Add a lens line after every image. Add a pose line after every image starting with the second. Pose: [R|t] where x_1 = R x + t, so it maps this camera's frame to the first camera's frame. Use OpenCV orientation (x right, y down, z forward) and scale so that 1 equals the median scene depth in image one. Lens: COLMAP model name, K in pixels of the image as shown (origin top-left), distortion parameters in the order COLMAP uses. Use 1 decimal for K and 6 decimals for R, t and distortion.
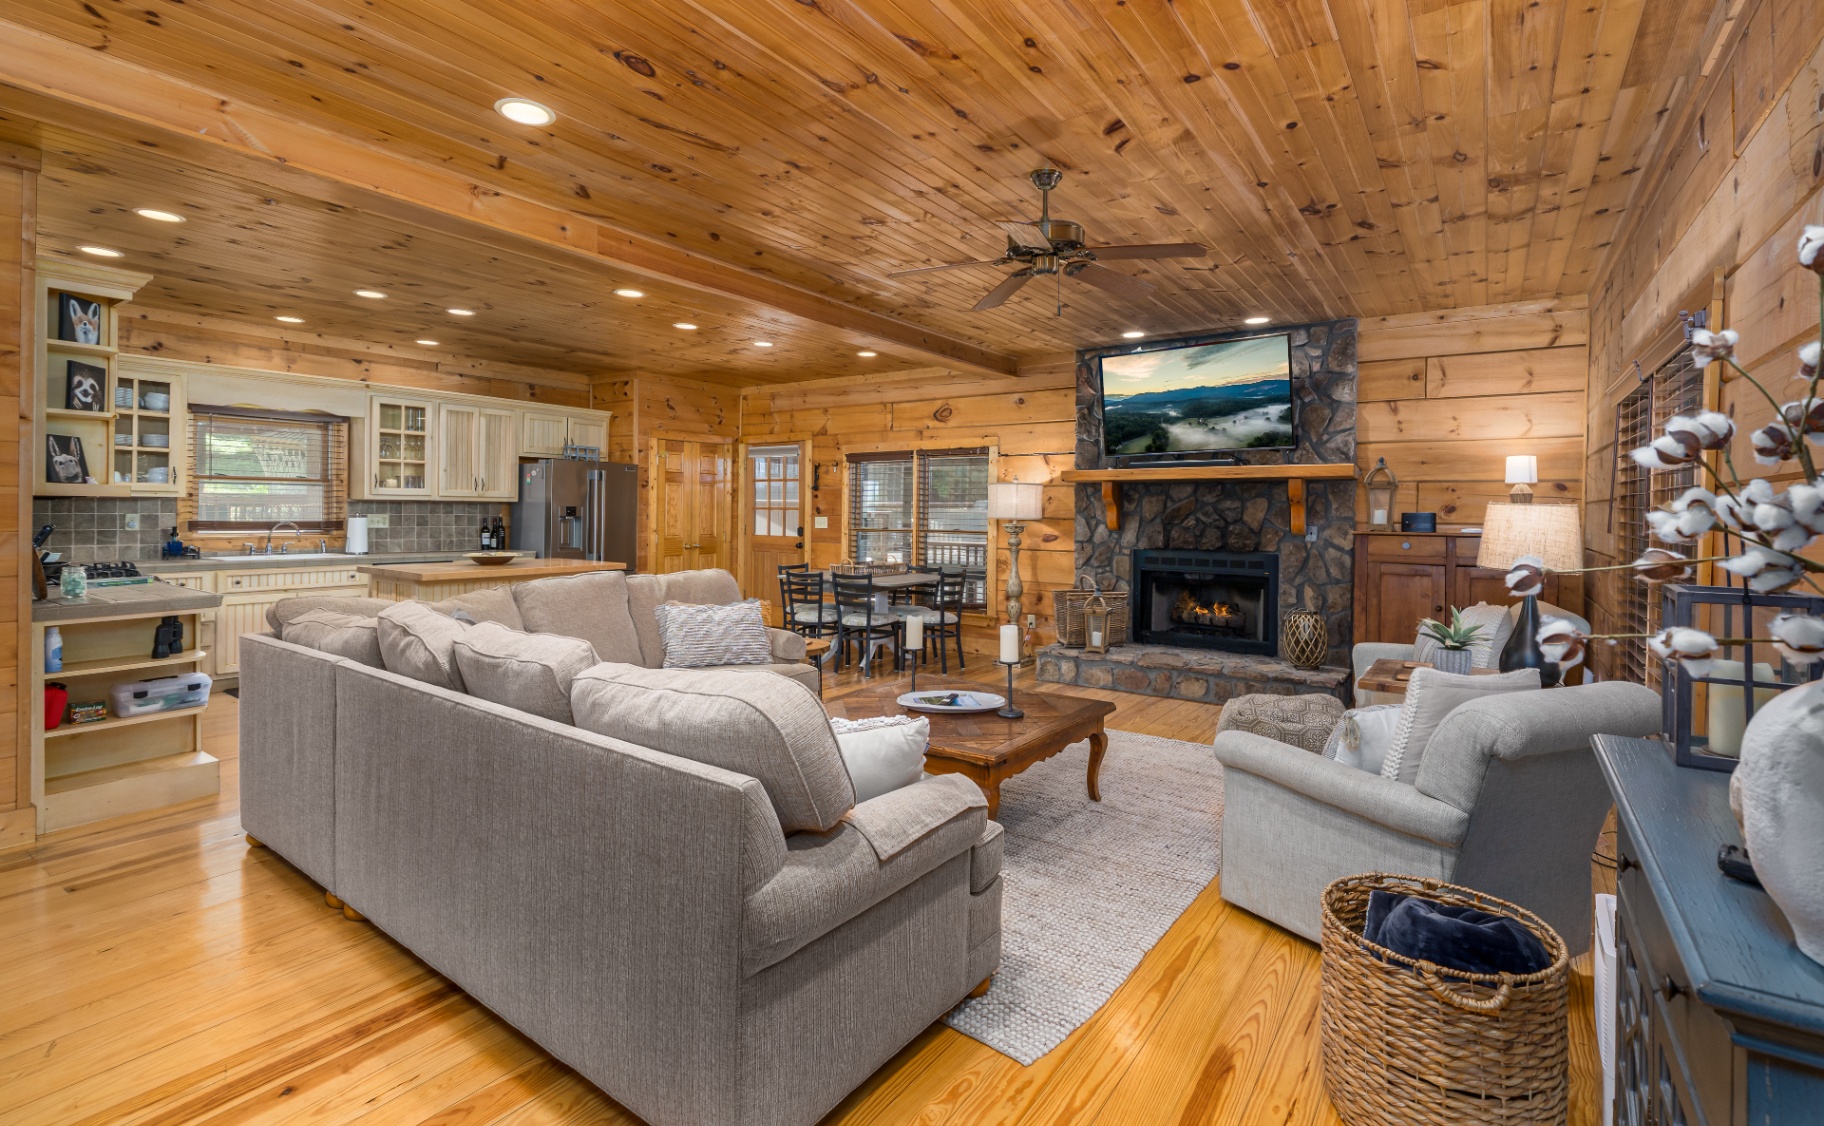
lens RADIAL K [[833.2, 0, 873.9], [0, 833.2, 507.9], [0, 0, 1]] dist [-0.001493, 0.000253]
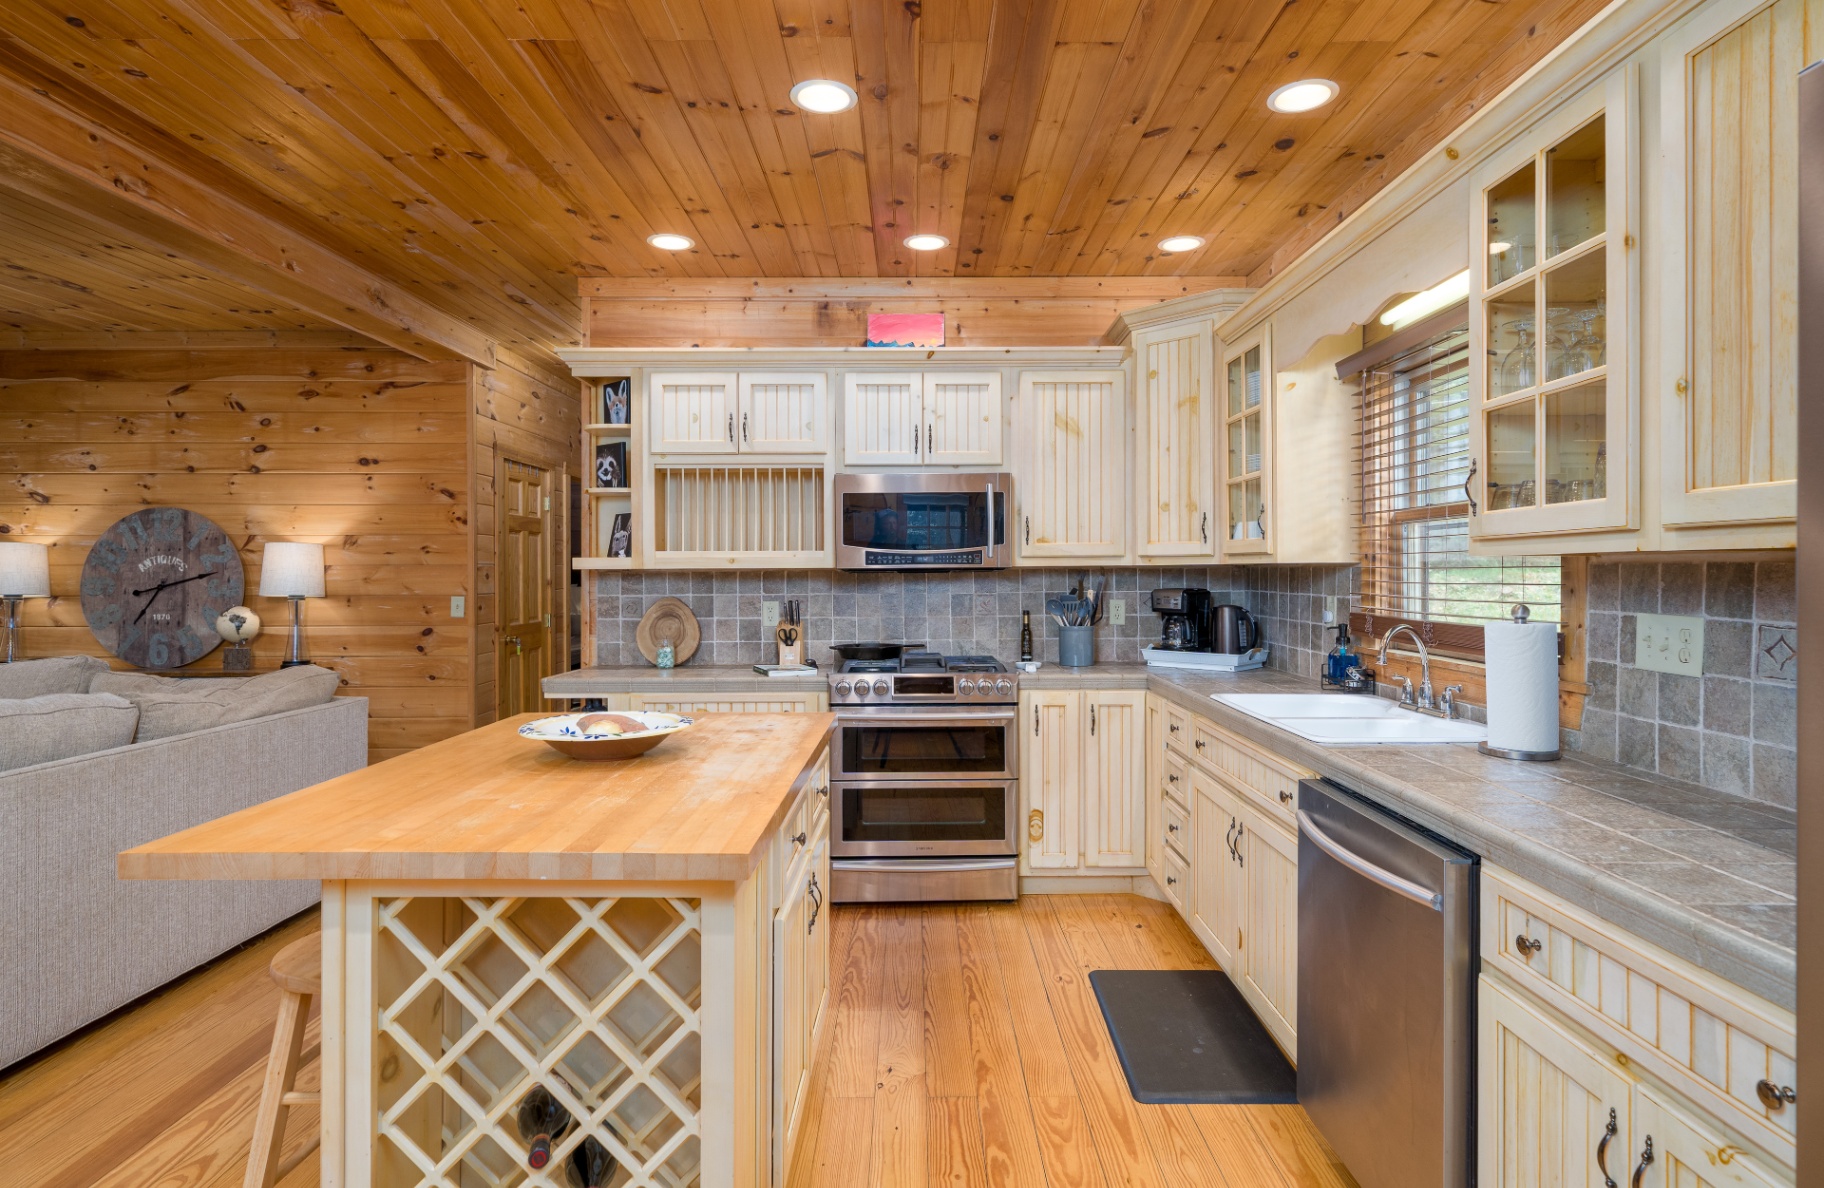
lens RADIAL K [[935.0, 0, 915.6], [0, 935.0, 578.8], [0, 0, 1]] dist [0.000215, -0.000602]
pose [[-0.784530, -0.006296, -0.620059, -0.287536], [-0.006029, 0.999979, -0.002525, -0.001123], [0.620061, 0.001757, -0.784551, 1.202610]]
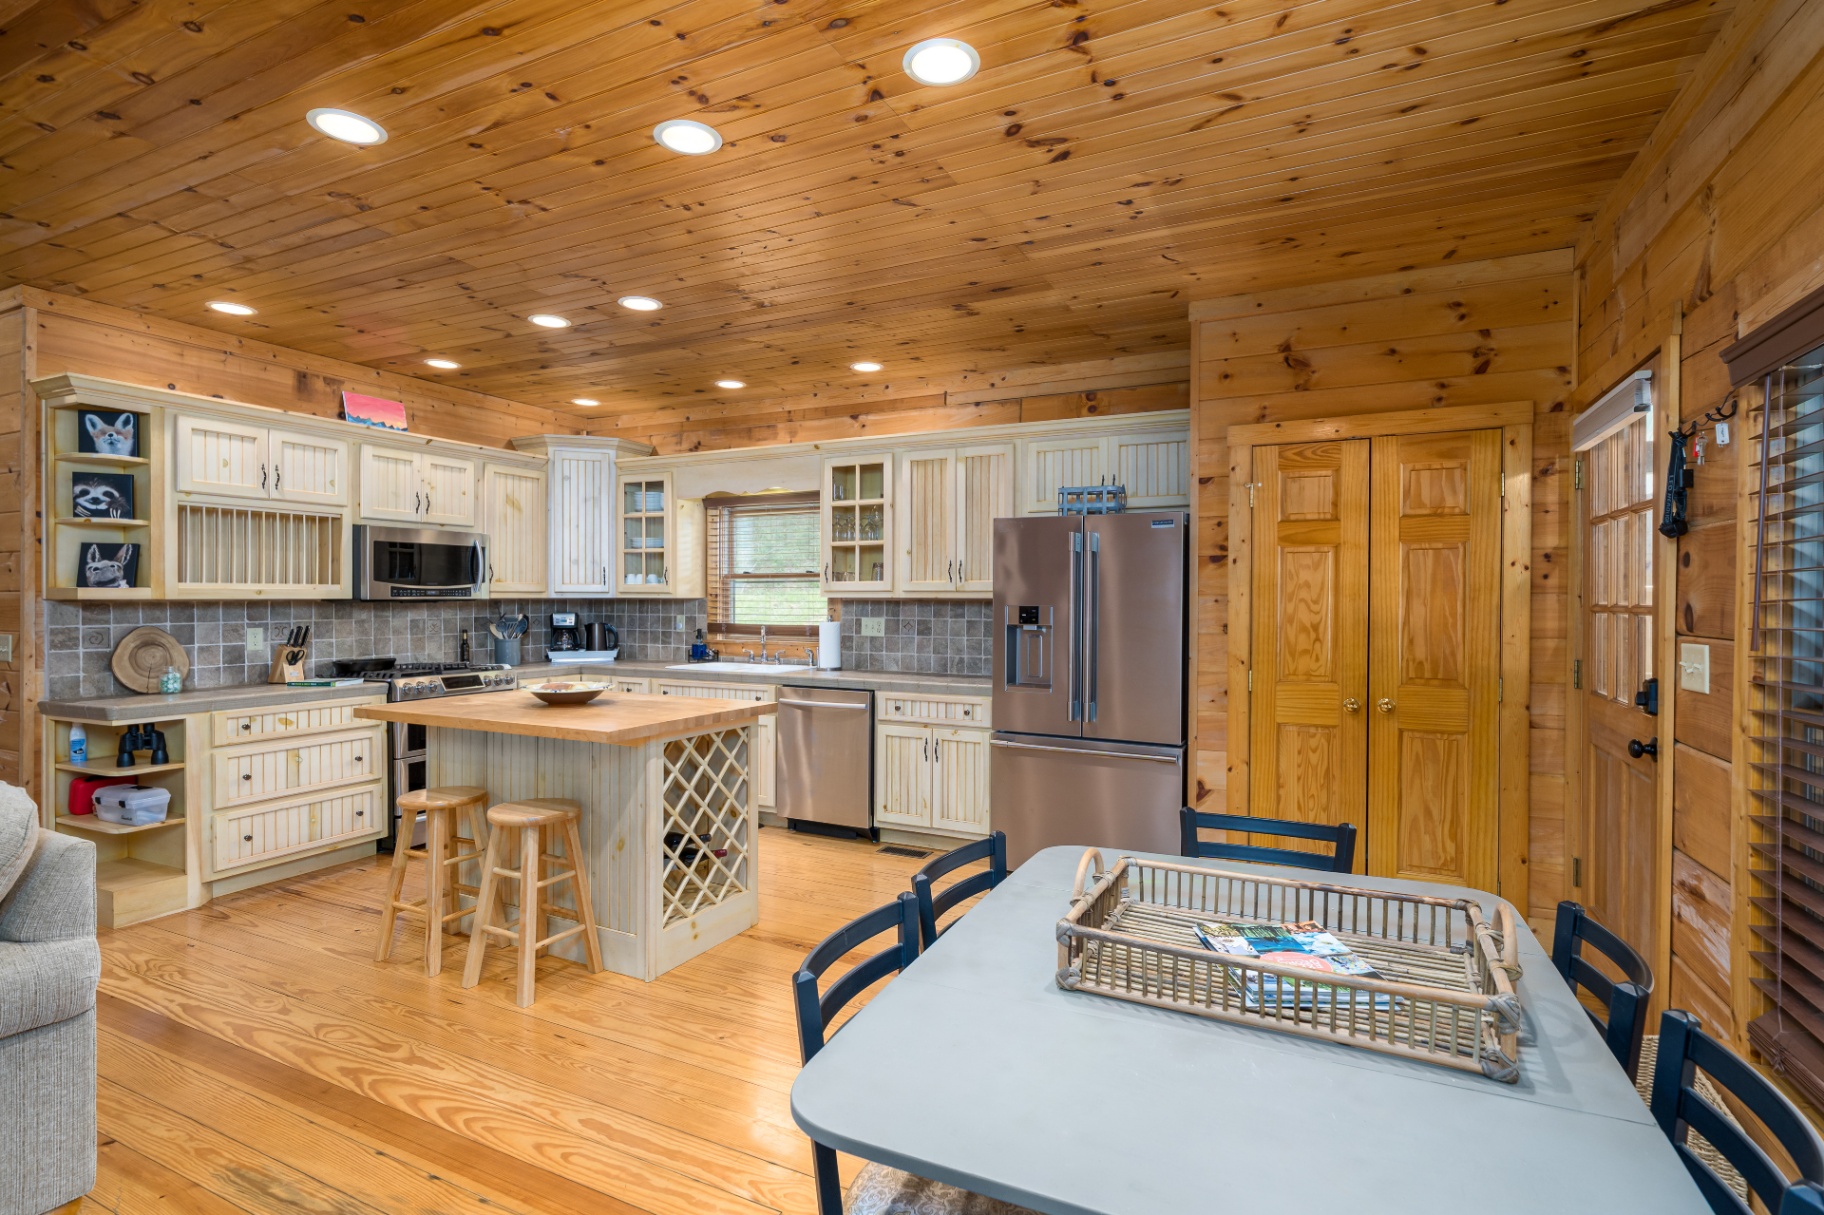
lens RADIAL K [[849.0, 0, 927.3], [0, 849.0, 604.2], [0, 0, 1]] dist [-0.005198, 0.002034]
pose [[0.209366, -0.005772, -0.977820, 0.170017], [0.002333, 0.999983, -0.005404, -0.000170], [0.977835, -0.001150, 0.209376, 0.993391]]
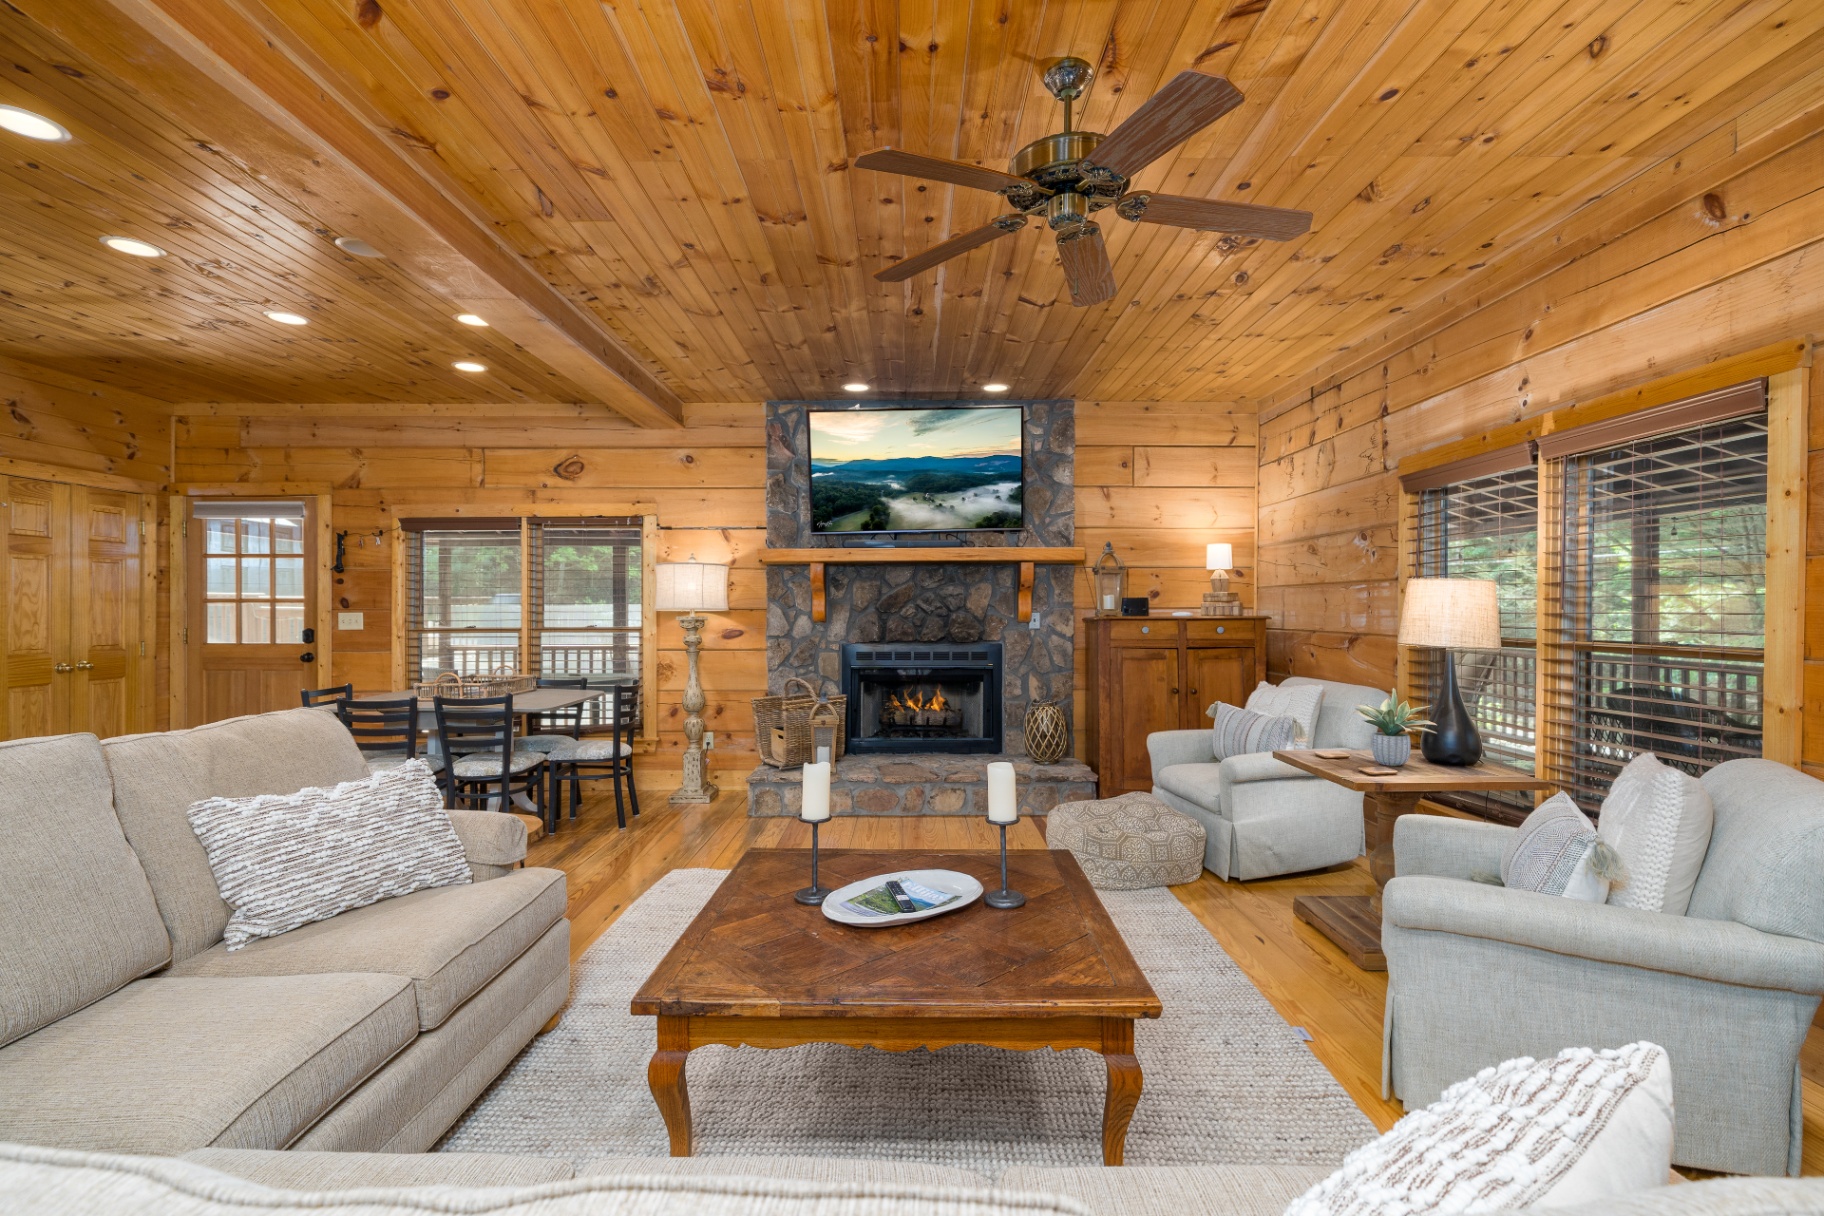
lens RADIAL K [[849.0, 0, 918.0], [0, 849.0, 611.3], [0, 0, 1]] dist [-0.005198, 0.002034]
pose [[0.799400, -0.012156, 0.600676, -0.144501], [0.006852, 0.999915, 0.011117, 0.007431], [-0.600760, -0.004771, 0.799415, 0.262497]]
